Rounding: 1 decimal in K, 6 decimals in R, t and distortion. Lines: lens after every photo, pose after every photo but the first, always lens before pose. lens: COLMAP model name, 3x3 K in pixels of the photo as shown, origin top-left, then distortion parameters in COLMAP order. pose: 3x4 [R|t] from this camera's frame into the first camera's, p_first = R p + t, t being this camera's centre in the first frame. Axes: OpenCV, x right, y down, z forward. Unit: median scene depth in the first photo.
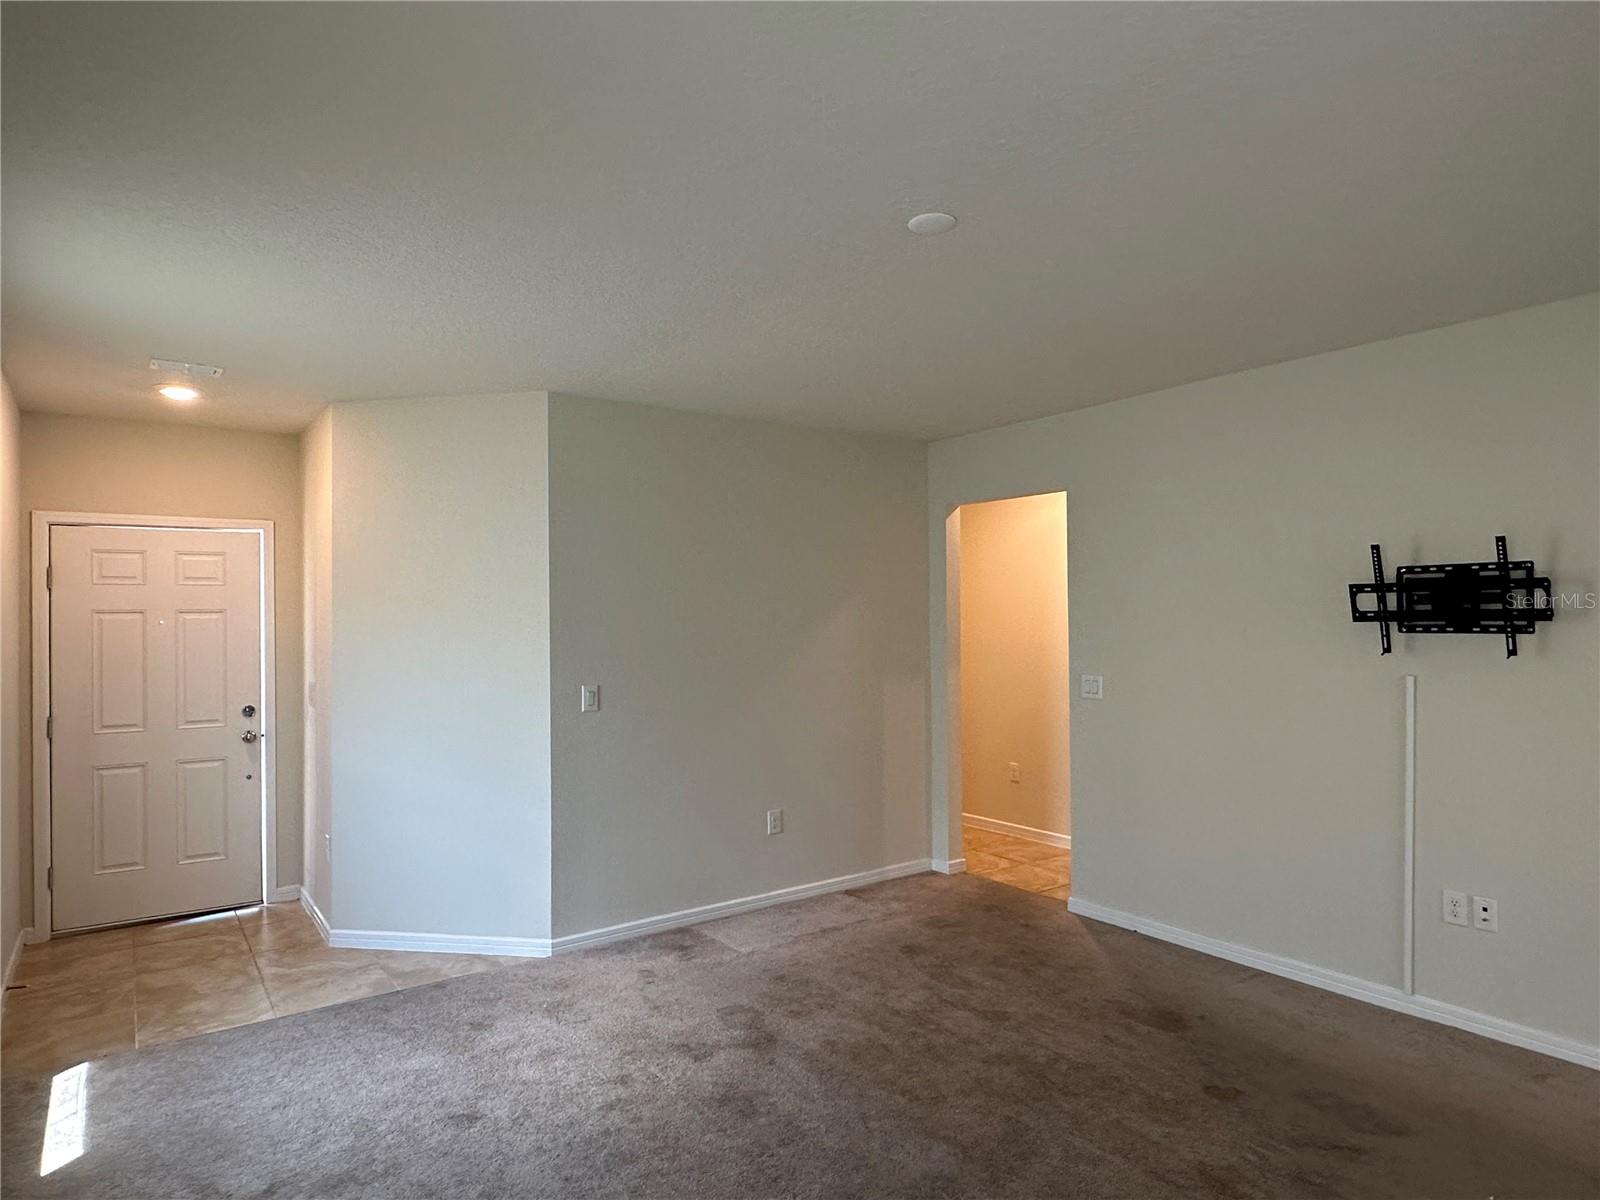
lens RADIAL K [[934.1, 0, 797.8], [0, 934.1, 605.8], [0, 0, 1]] dist [0.004569, 0.001270]
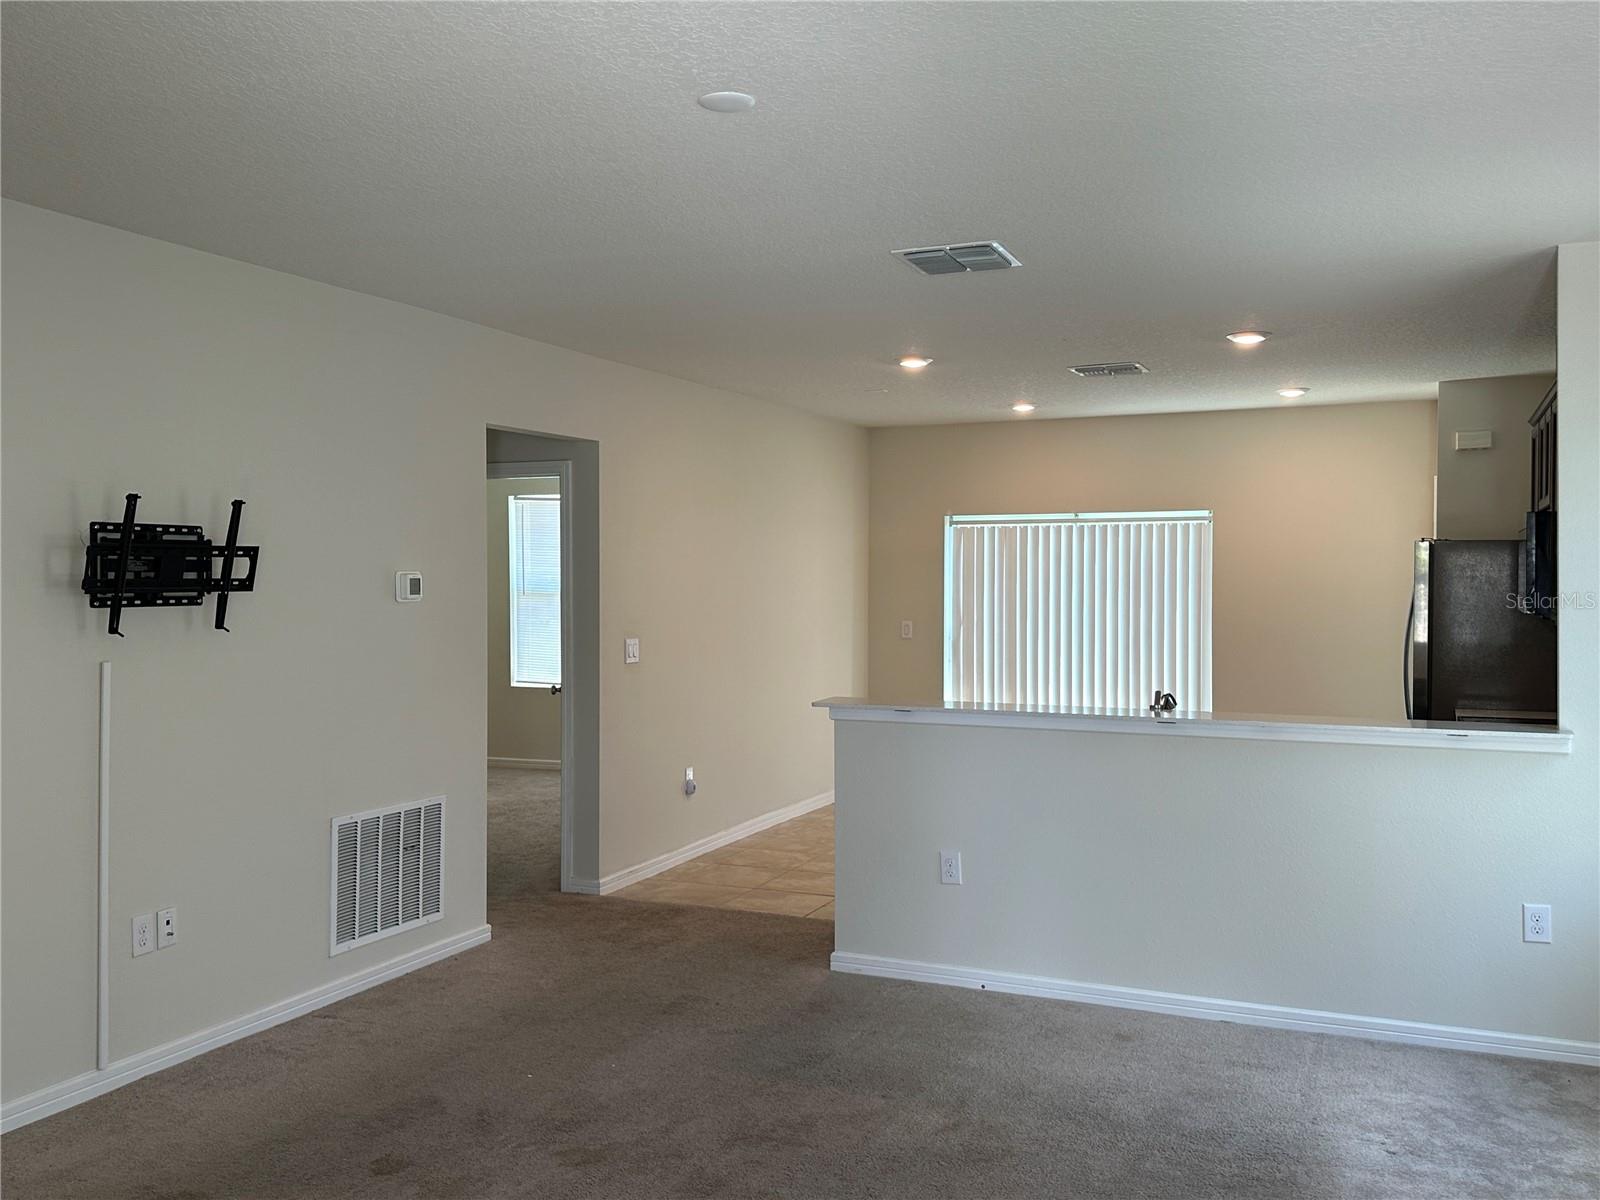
lens RADIAL K [[1433.2, 0, 798.7], [0, 1433.2, 596.6], [0, 0, 1]] dist [0.002127, 0.003061]
pose [[-0.471844, -0.005103, 0.881667, -0.712817], [-0.007162, 0.999972, 0.001955, 0.013676], [-0.881653, -0.005392, -0.471867, 1.105744]]
